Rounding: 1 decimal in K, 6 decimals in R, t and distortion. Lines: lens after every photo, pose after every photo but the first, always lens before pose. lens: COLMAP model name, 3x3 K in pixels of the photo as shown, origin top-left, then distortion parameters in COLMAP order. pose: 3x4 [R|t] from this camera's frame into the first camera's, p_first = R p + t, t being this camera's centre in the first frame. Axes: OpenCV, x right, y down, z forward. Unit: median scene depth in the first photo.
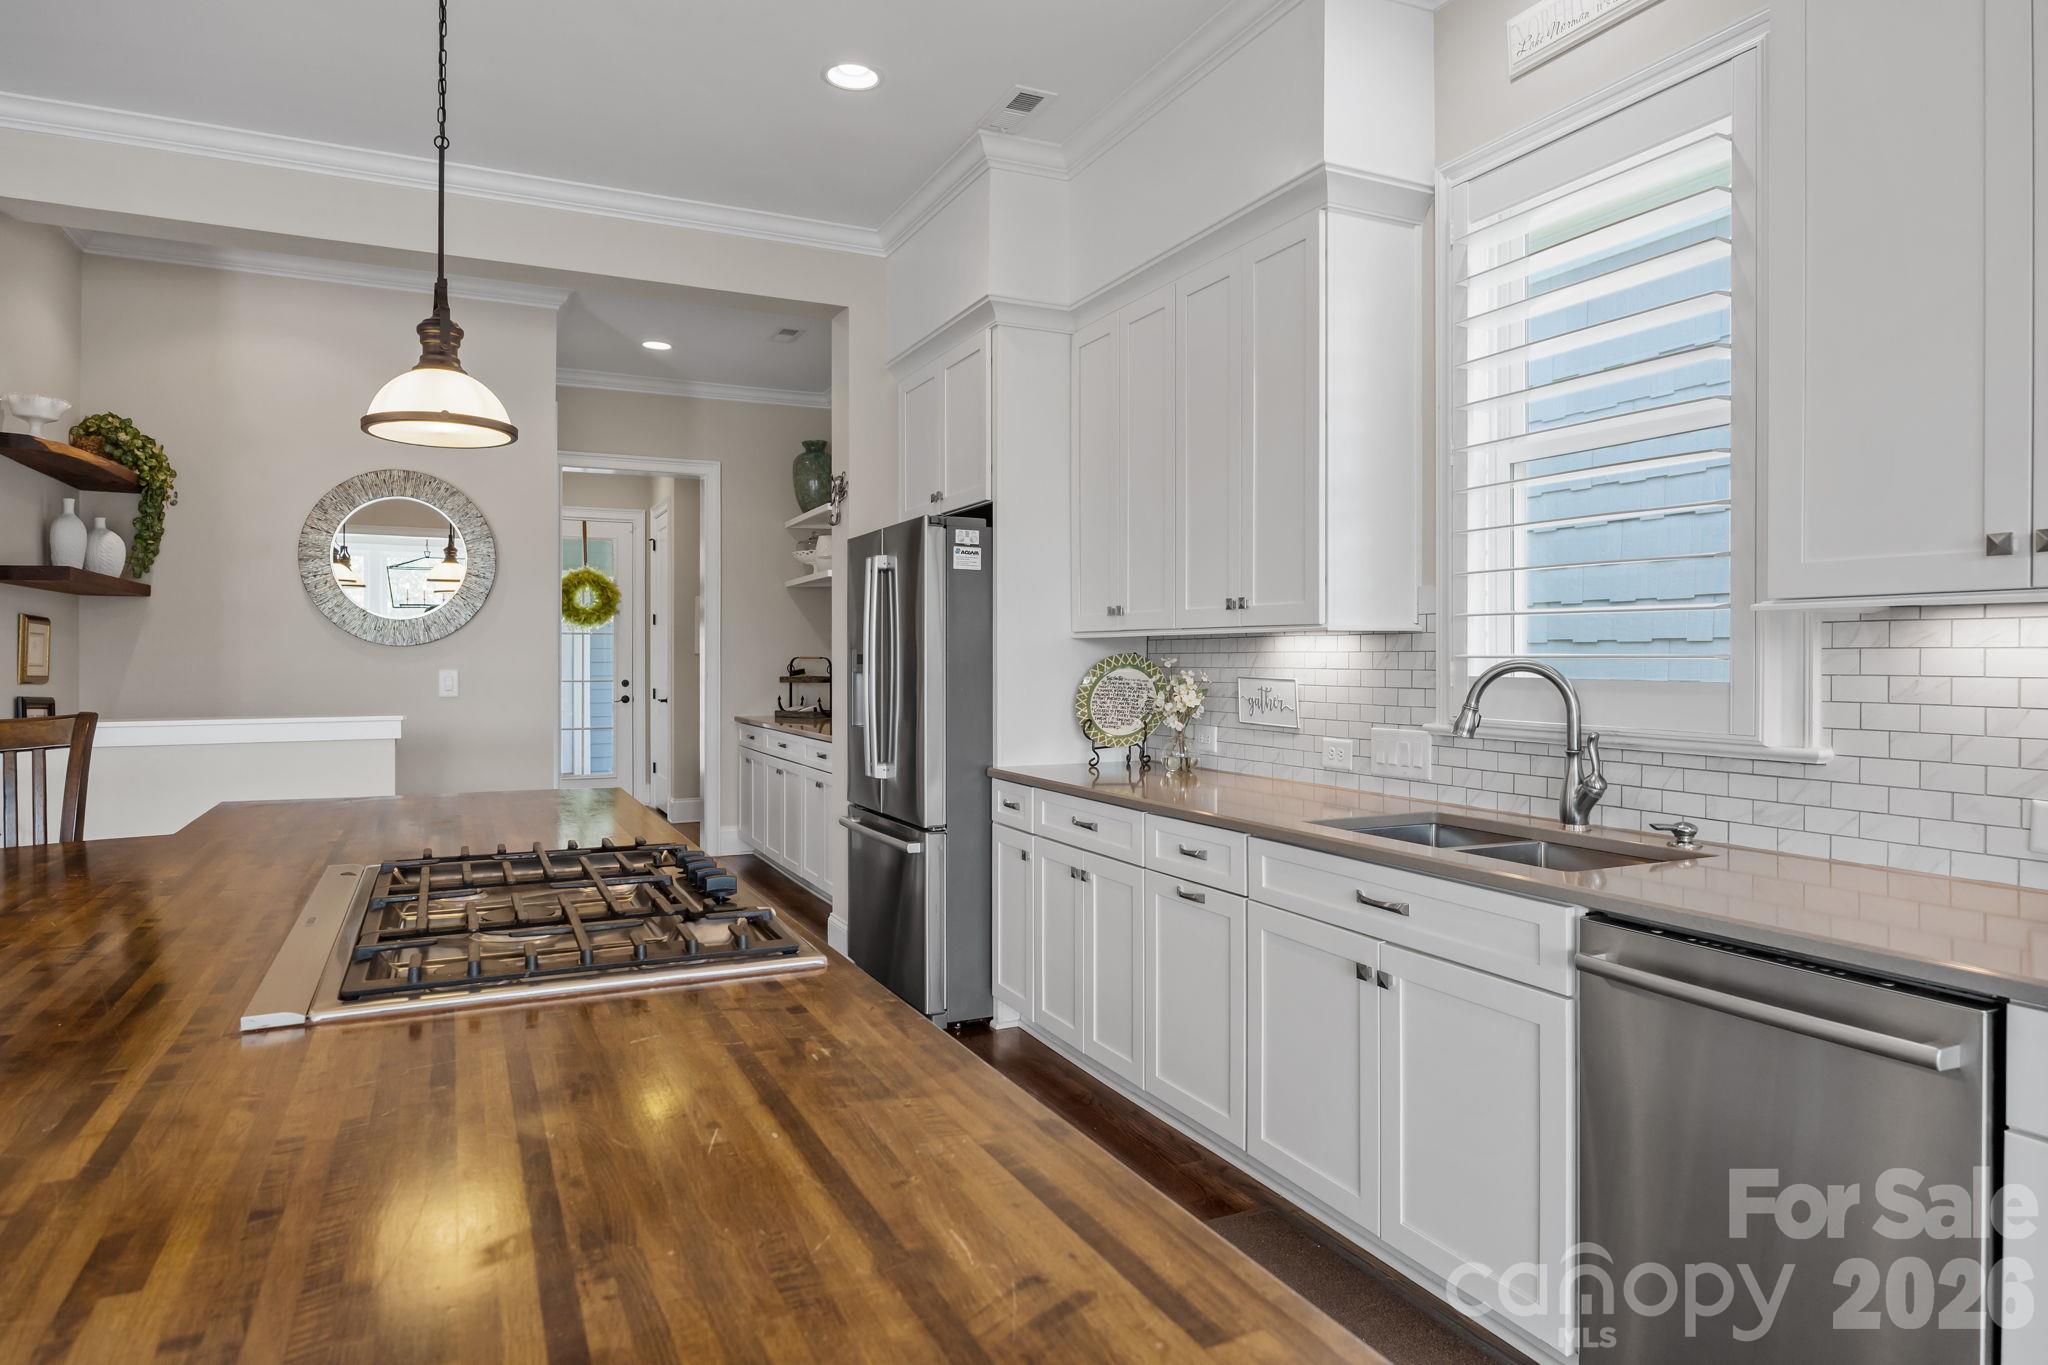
lens RADIAL K [[1196.0, 0, 1019.0], [0, 1196.0, 675.4], [0, 0, 1]] dist [-0.001004, -0.003403]
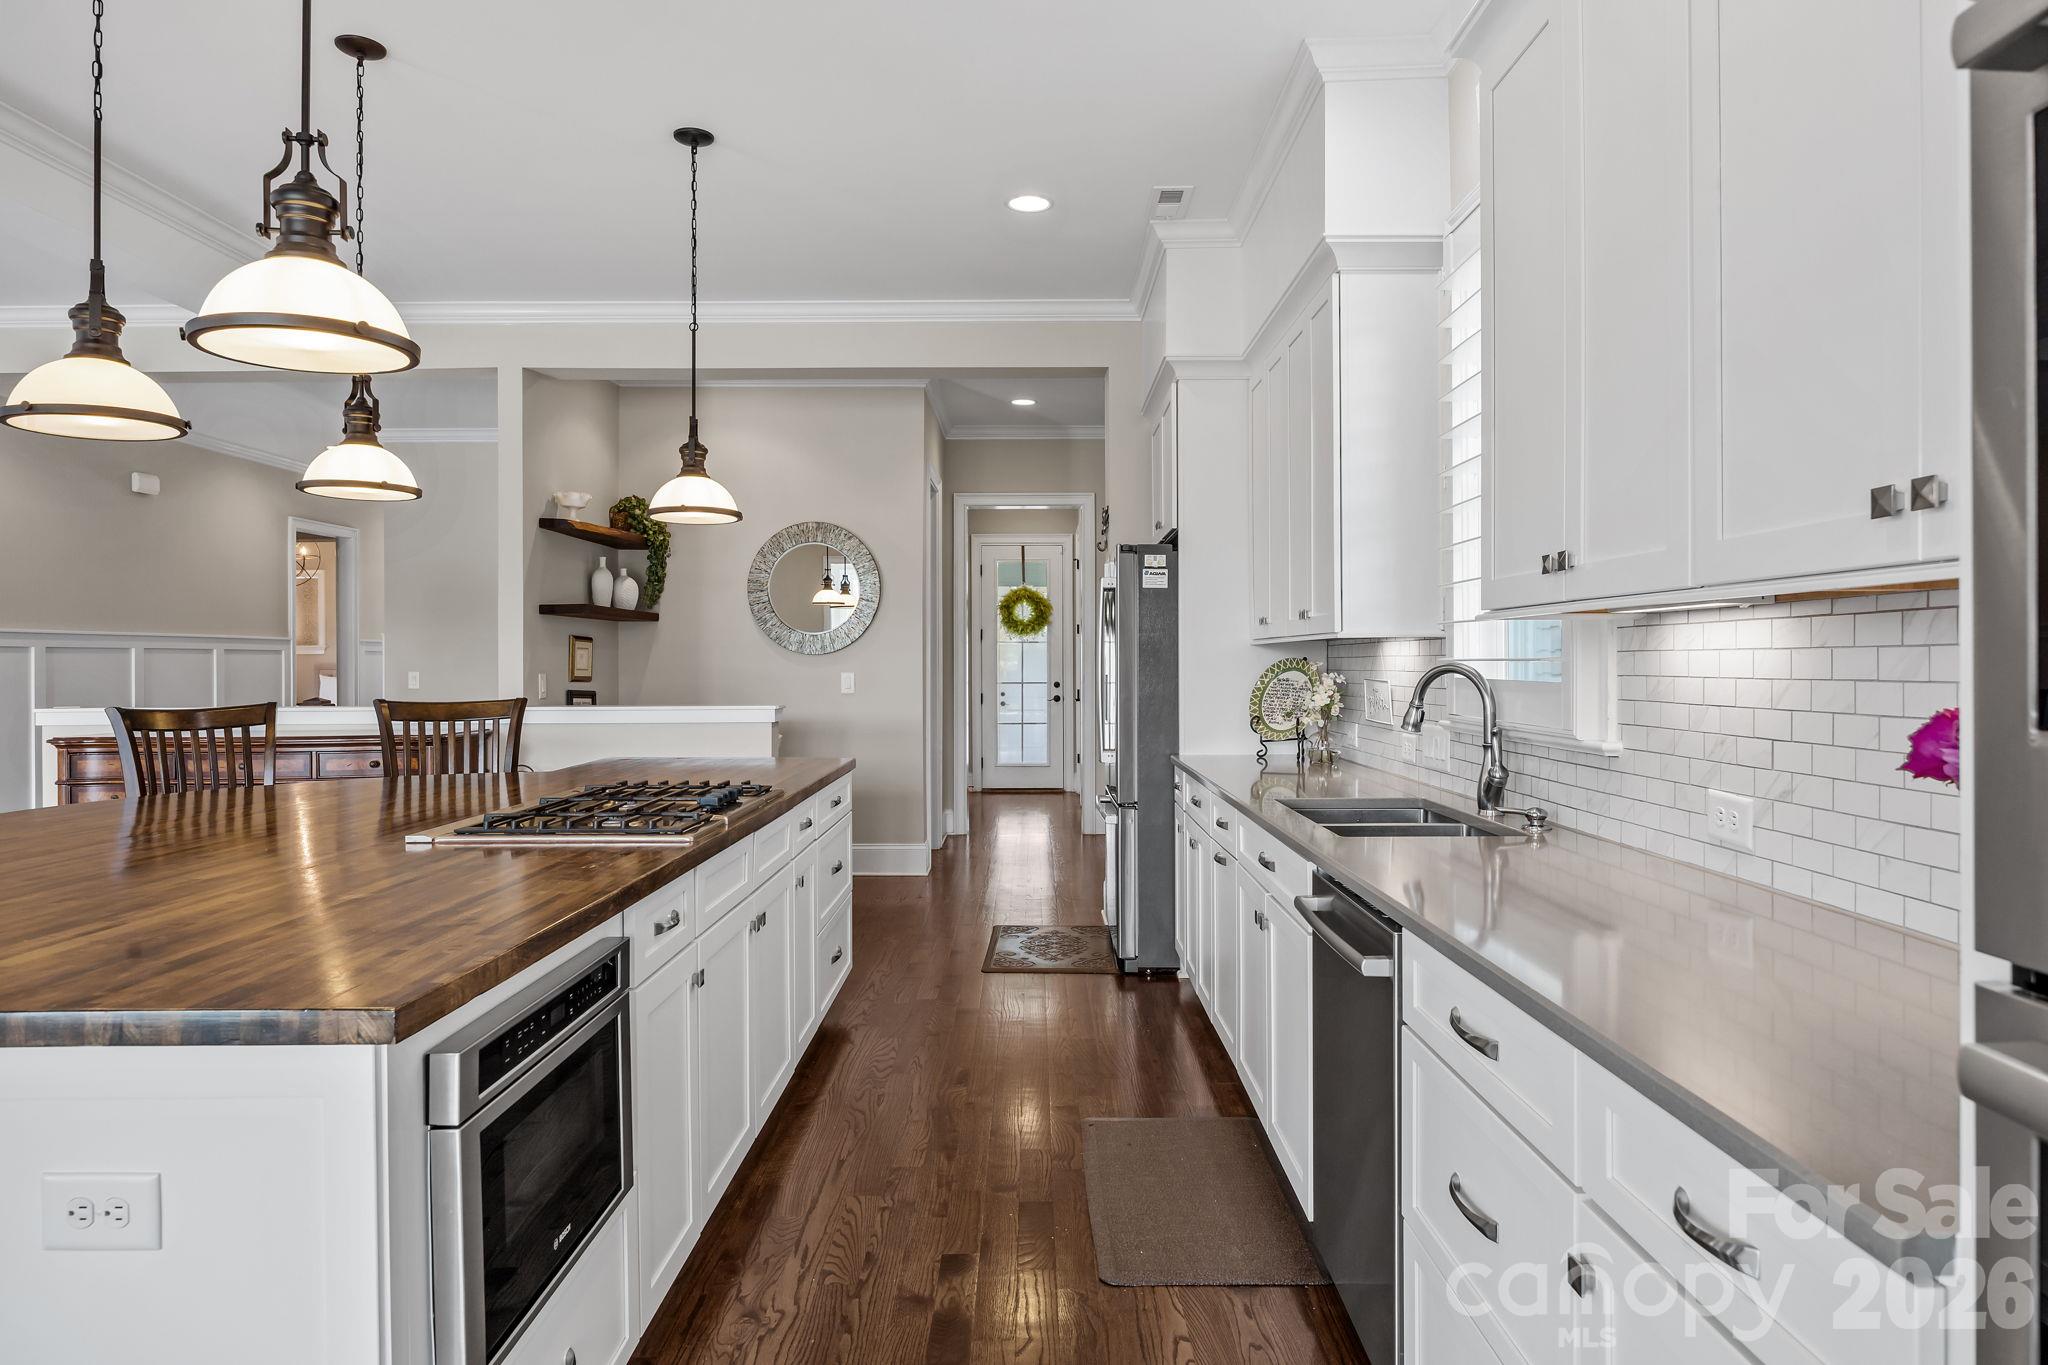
lens RADIAL K [[1196.0, 0, 1034.4], [0, 1196.0, 677.8], [0, 0, 1]] dist [-0.001004, -0.003403]
pose [[0.903523, 0.001985, -0.428535, 0.352590], [-0.002630, 0.999996, -0.000913, 0.002121], [0.428531, 0.001952, 0.903525, -0.121738]]
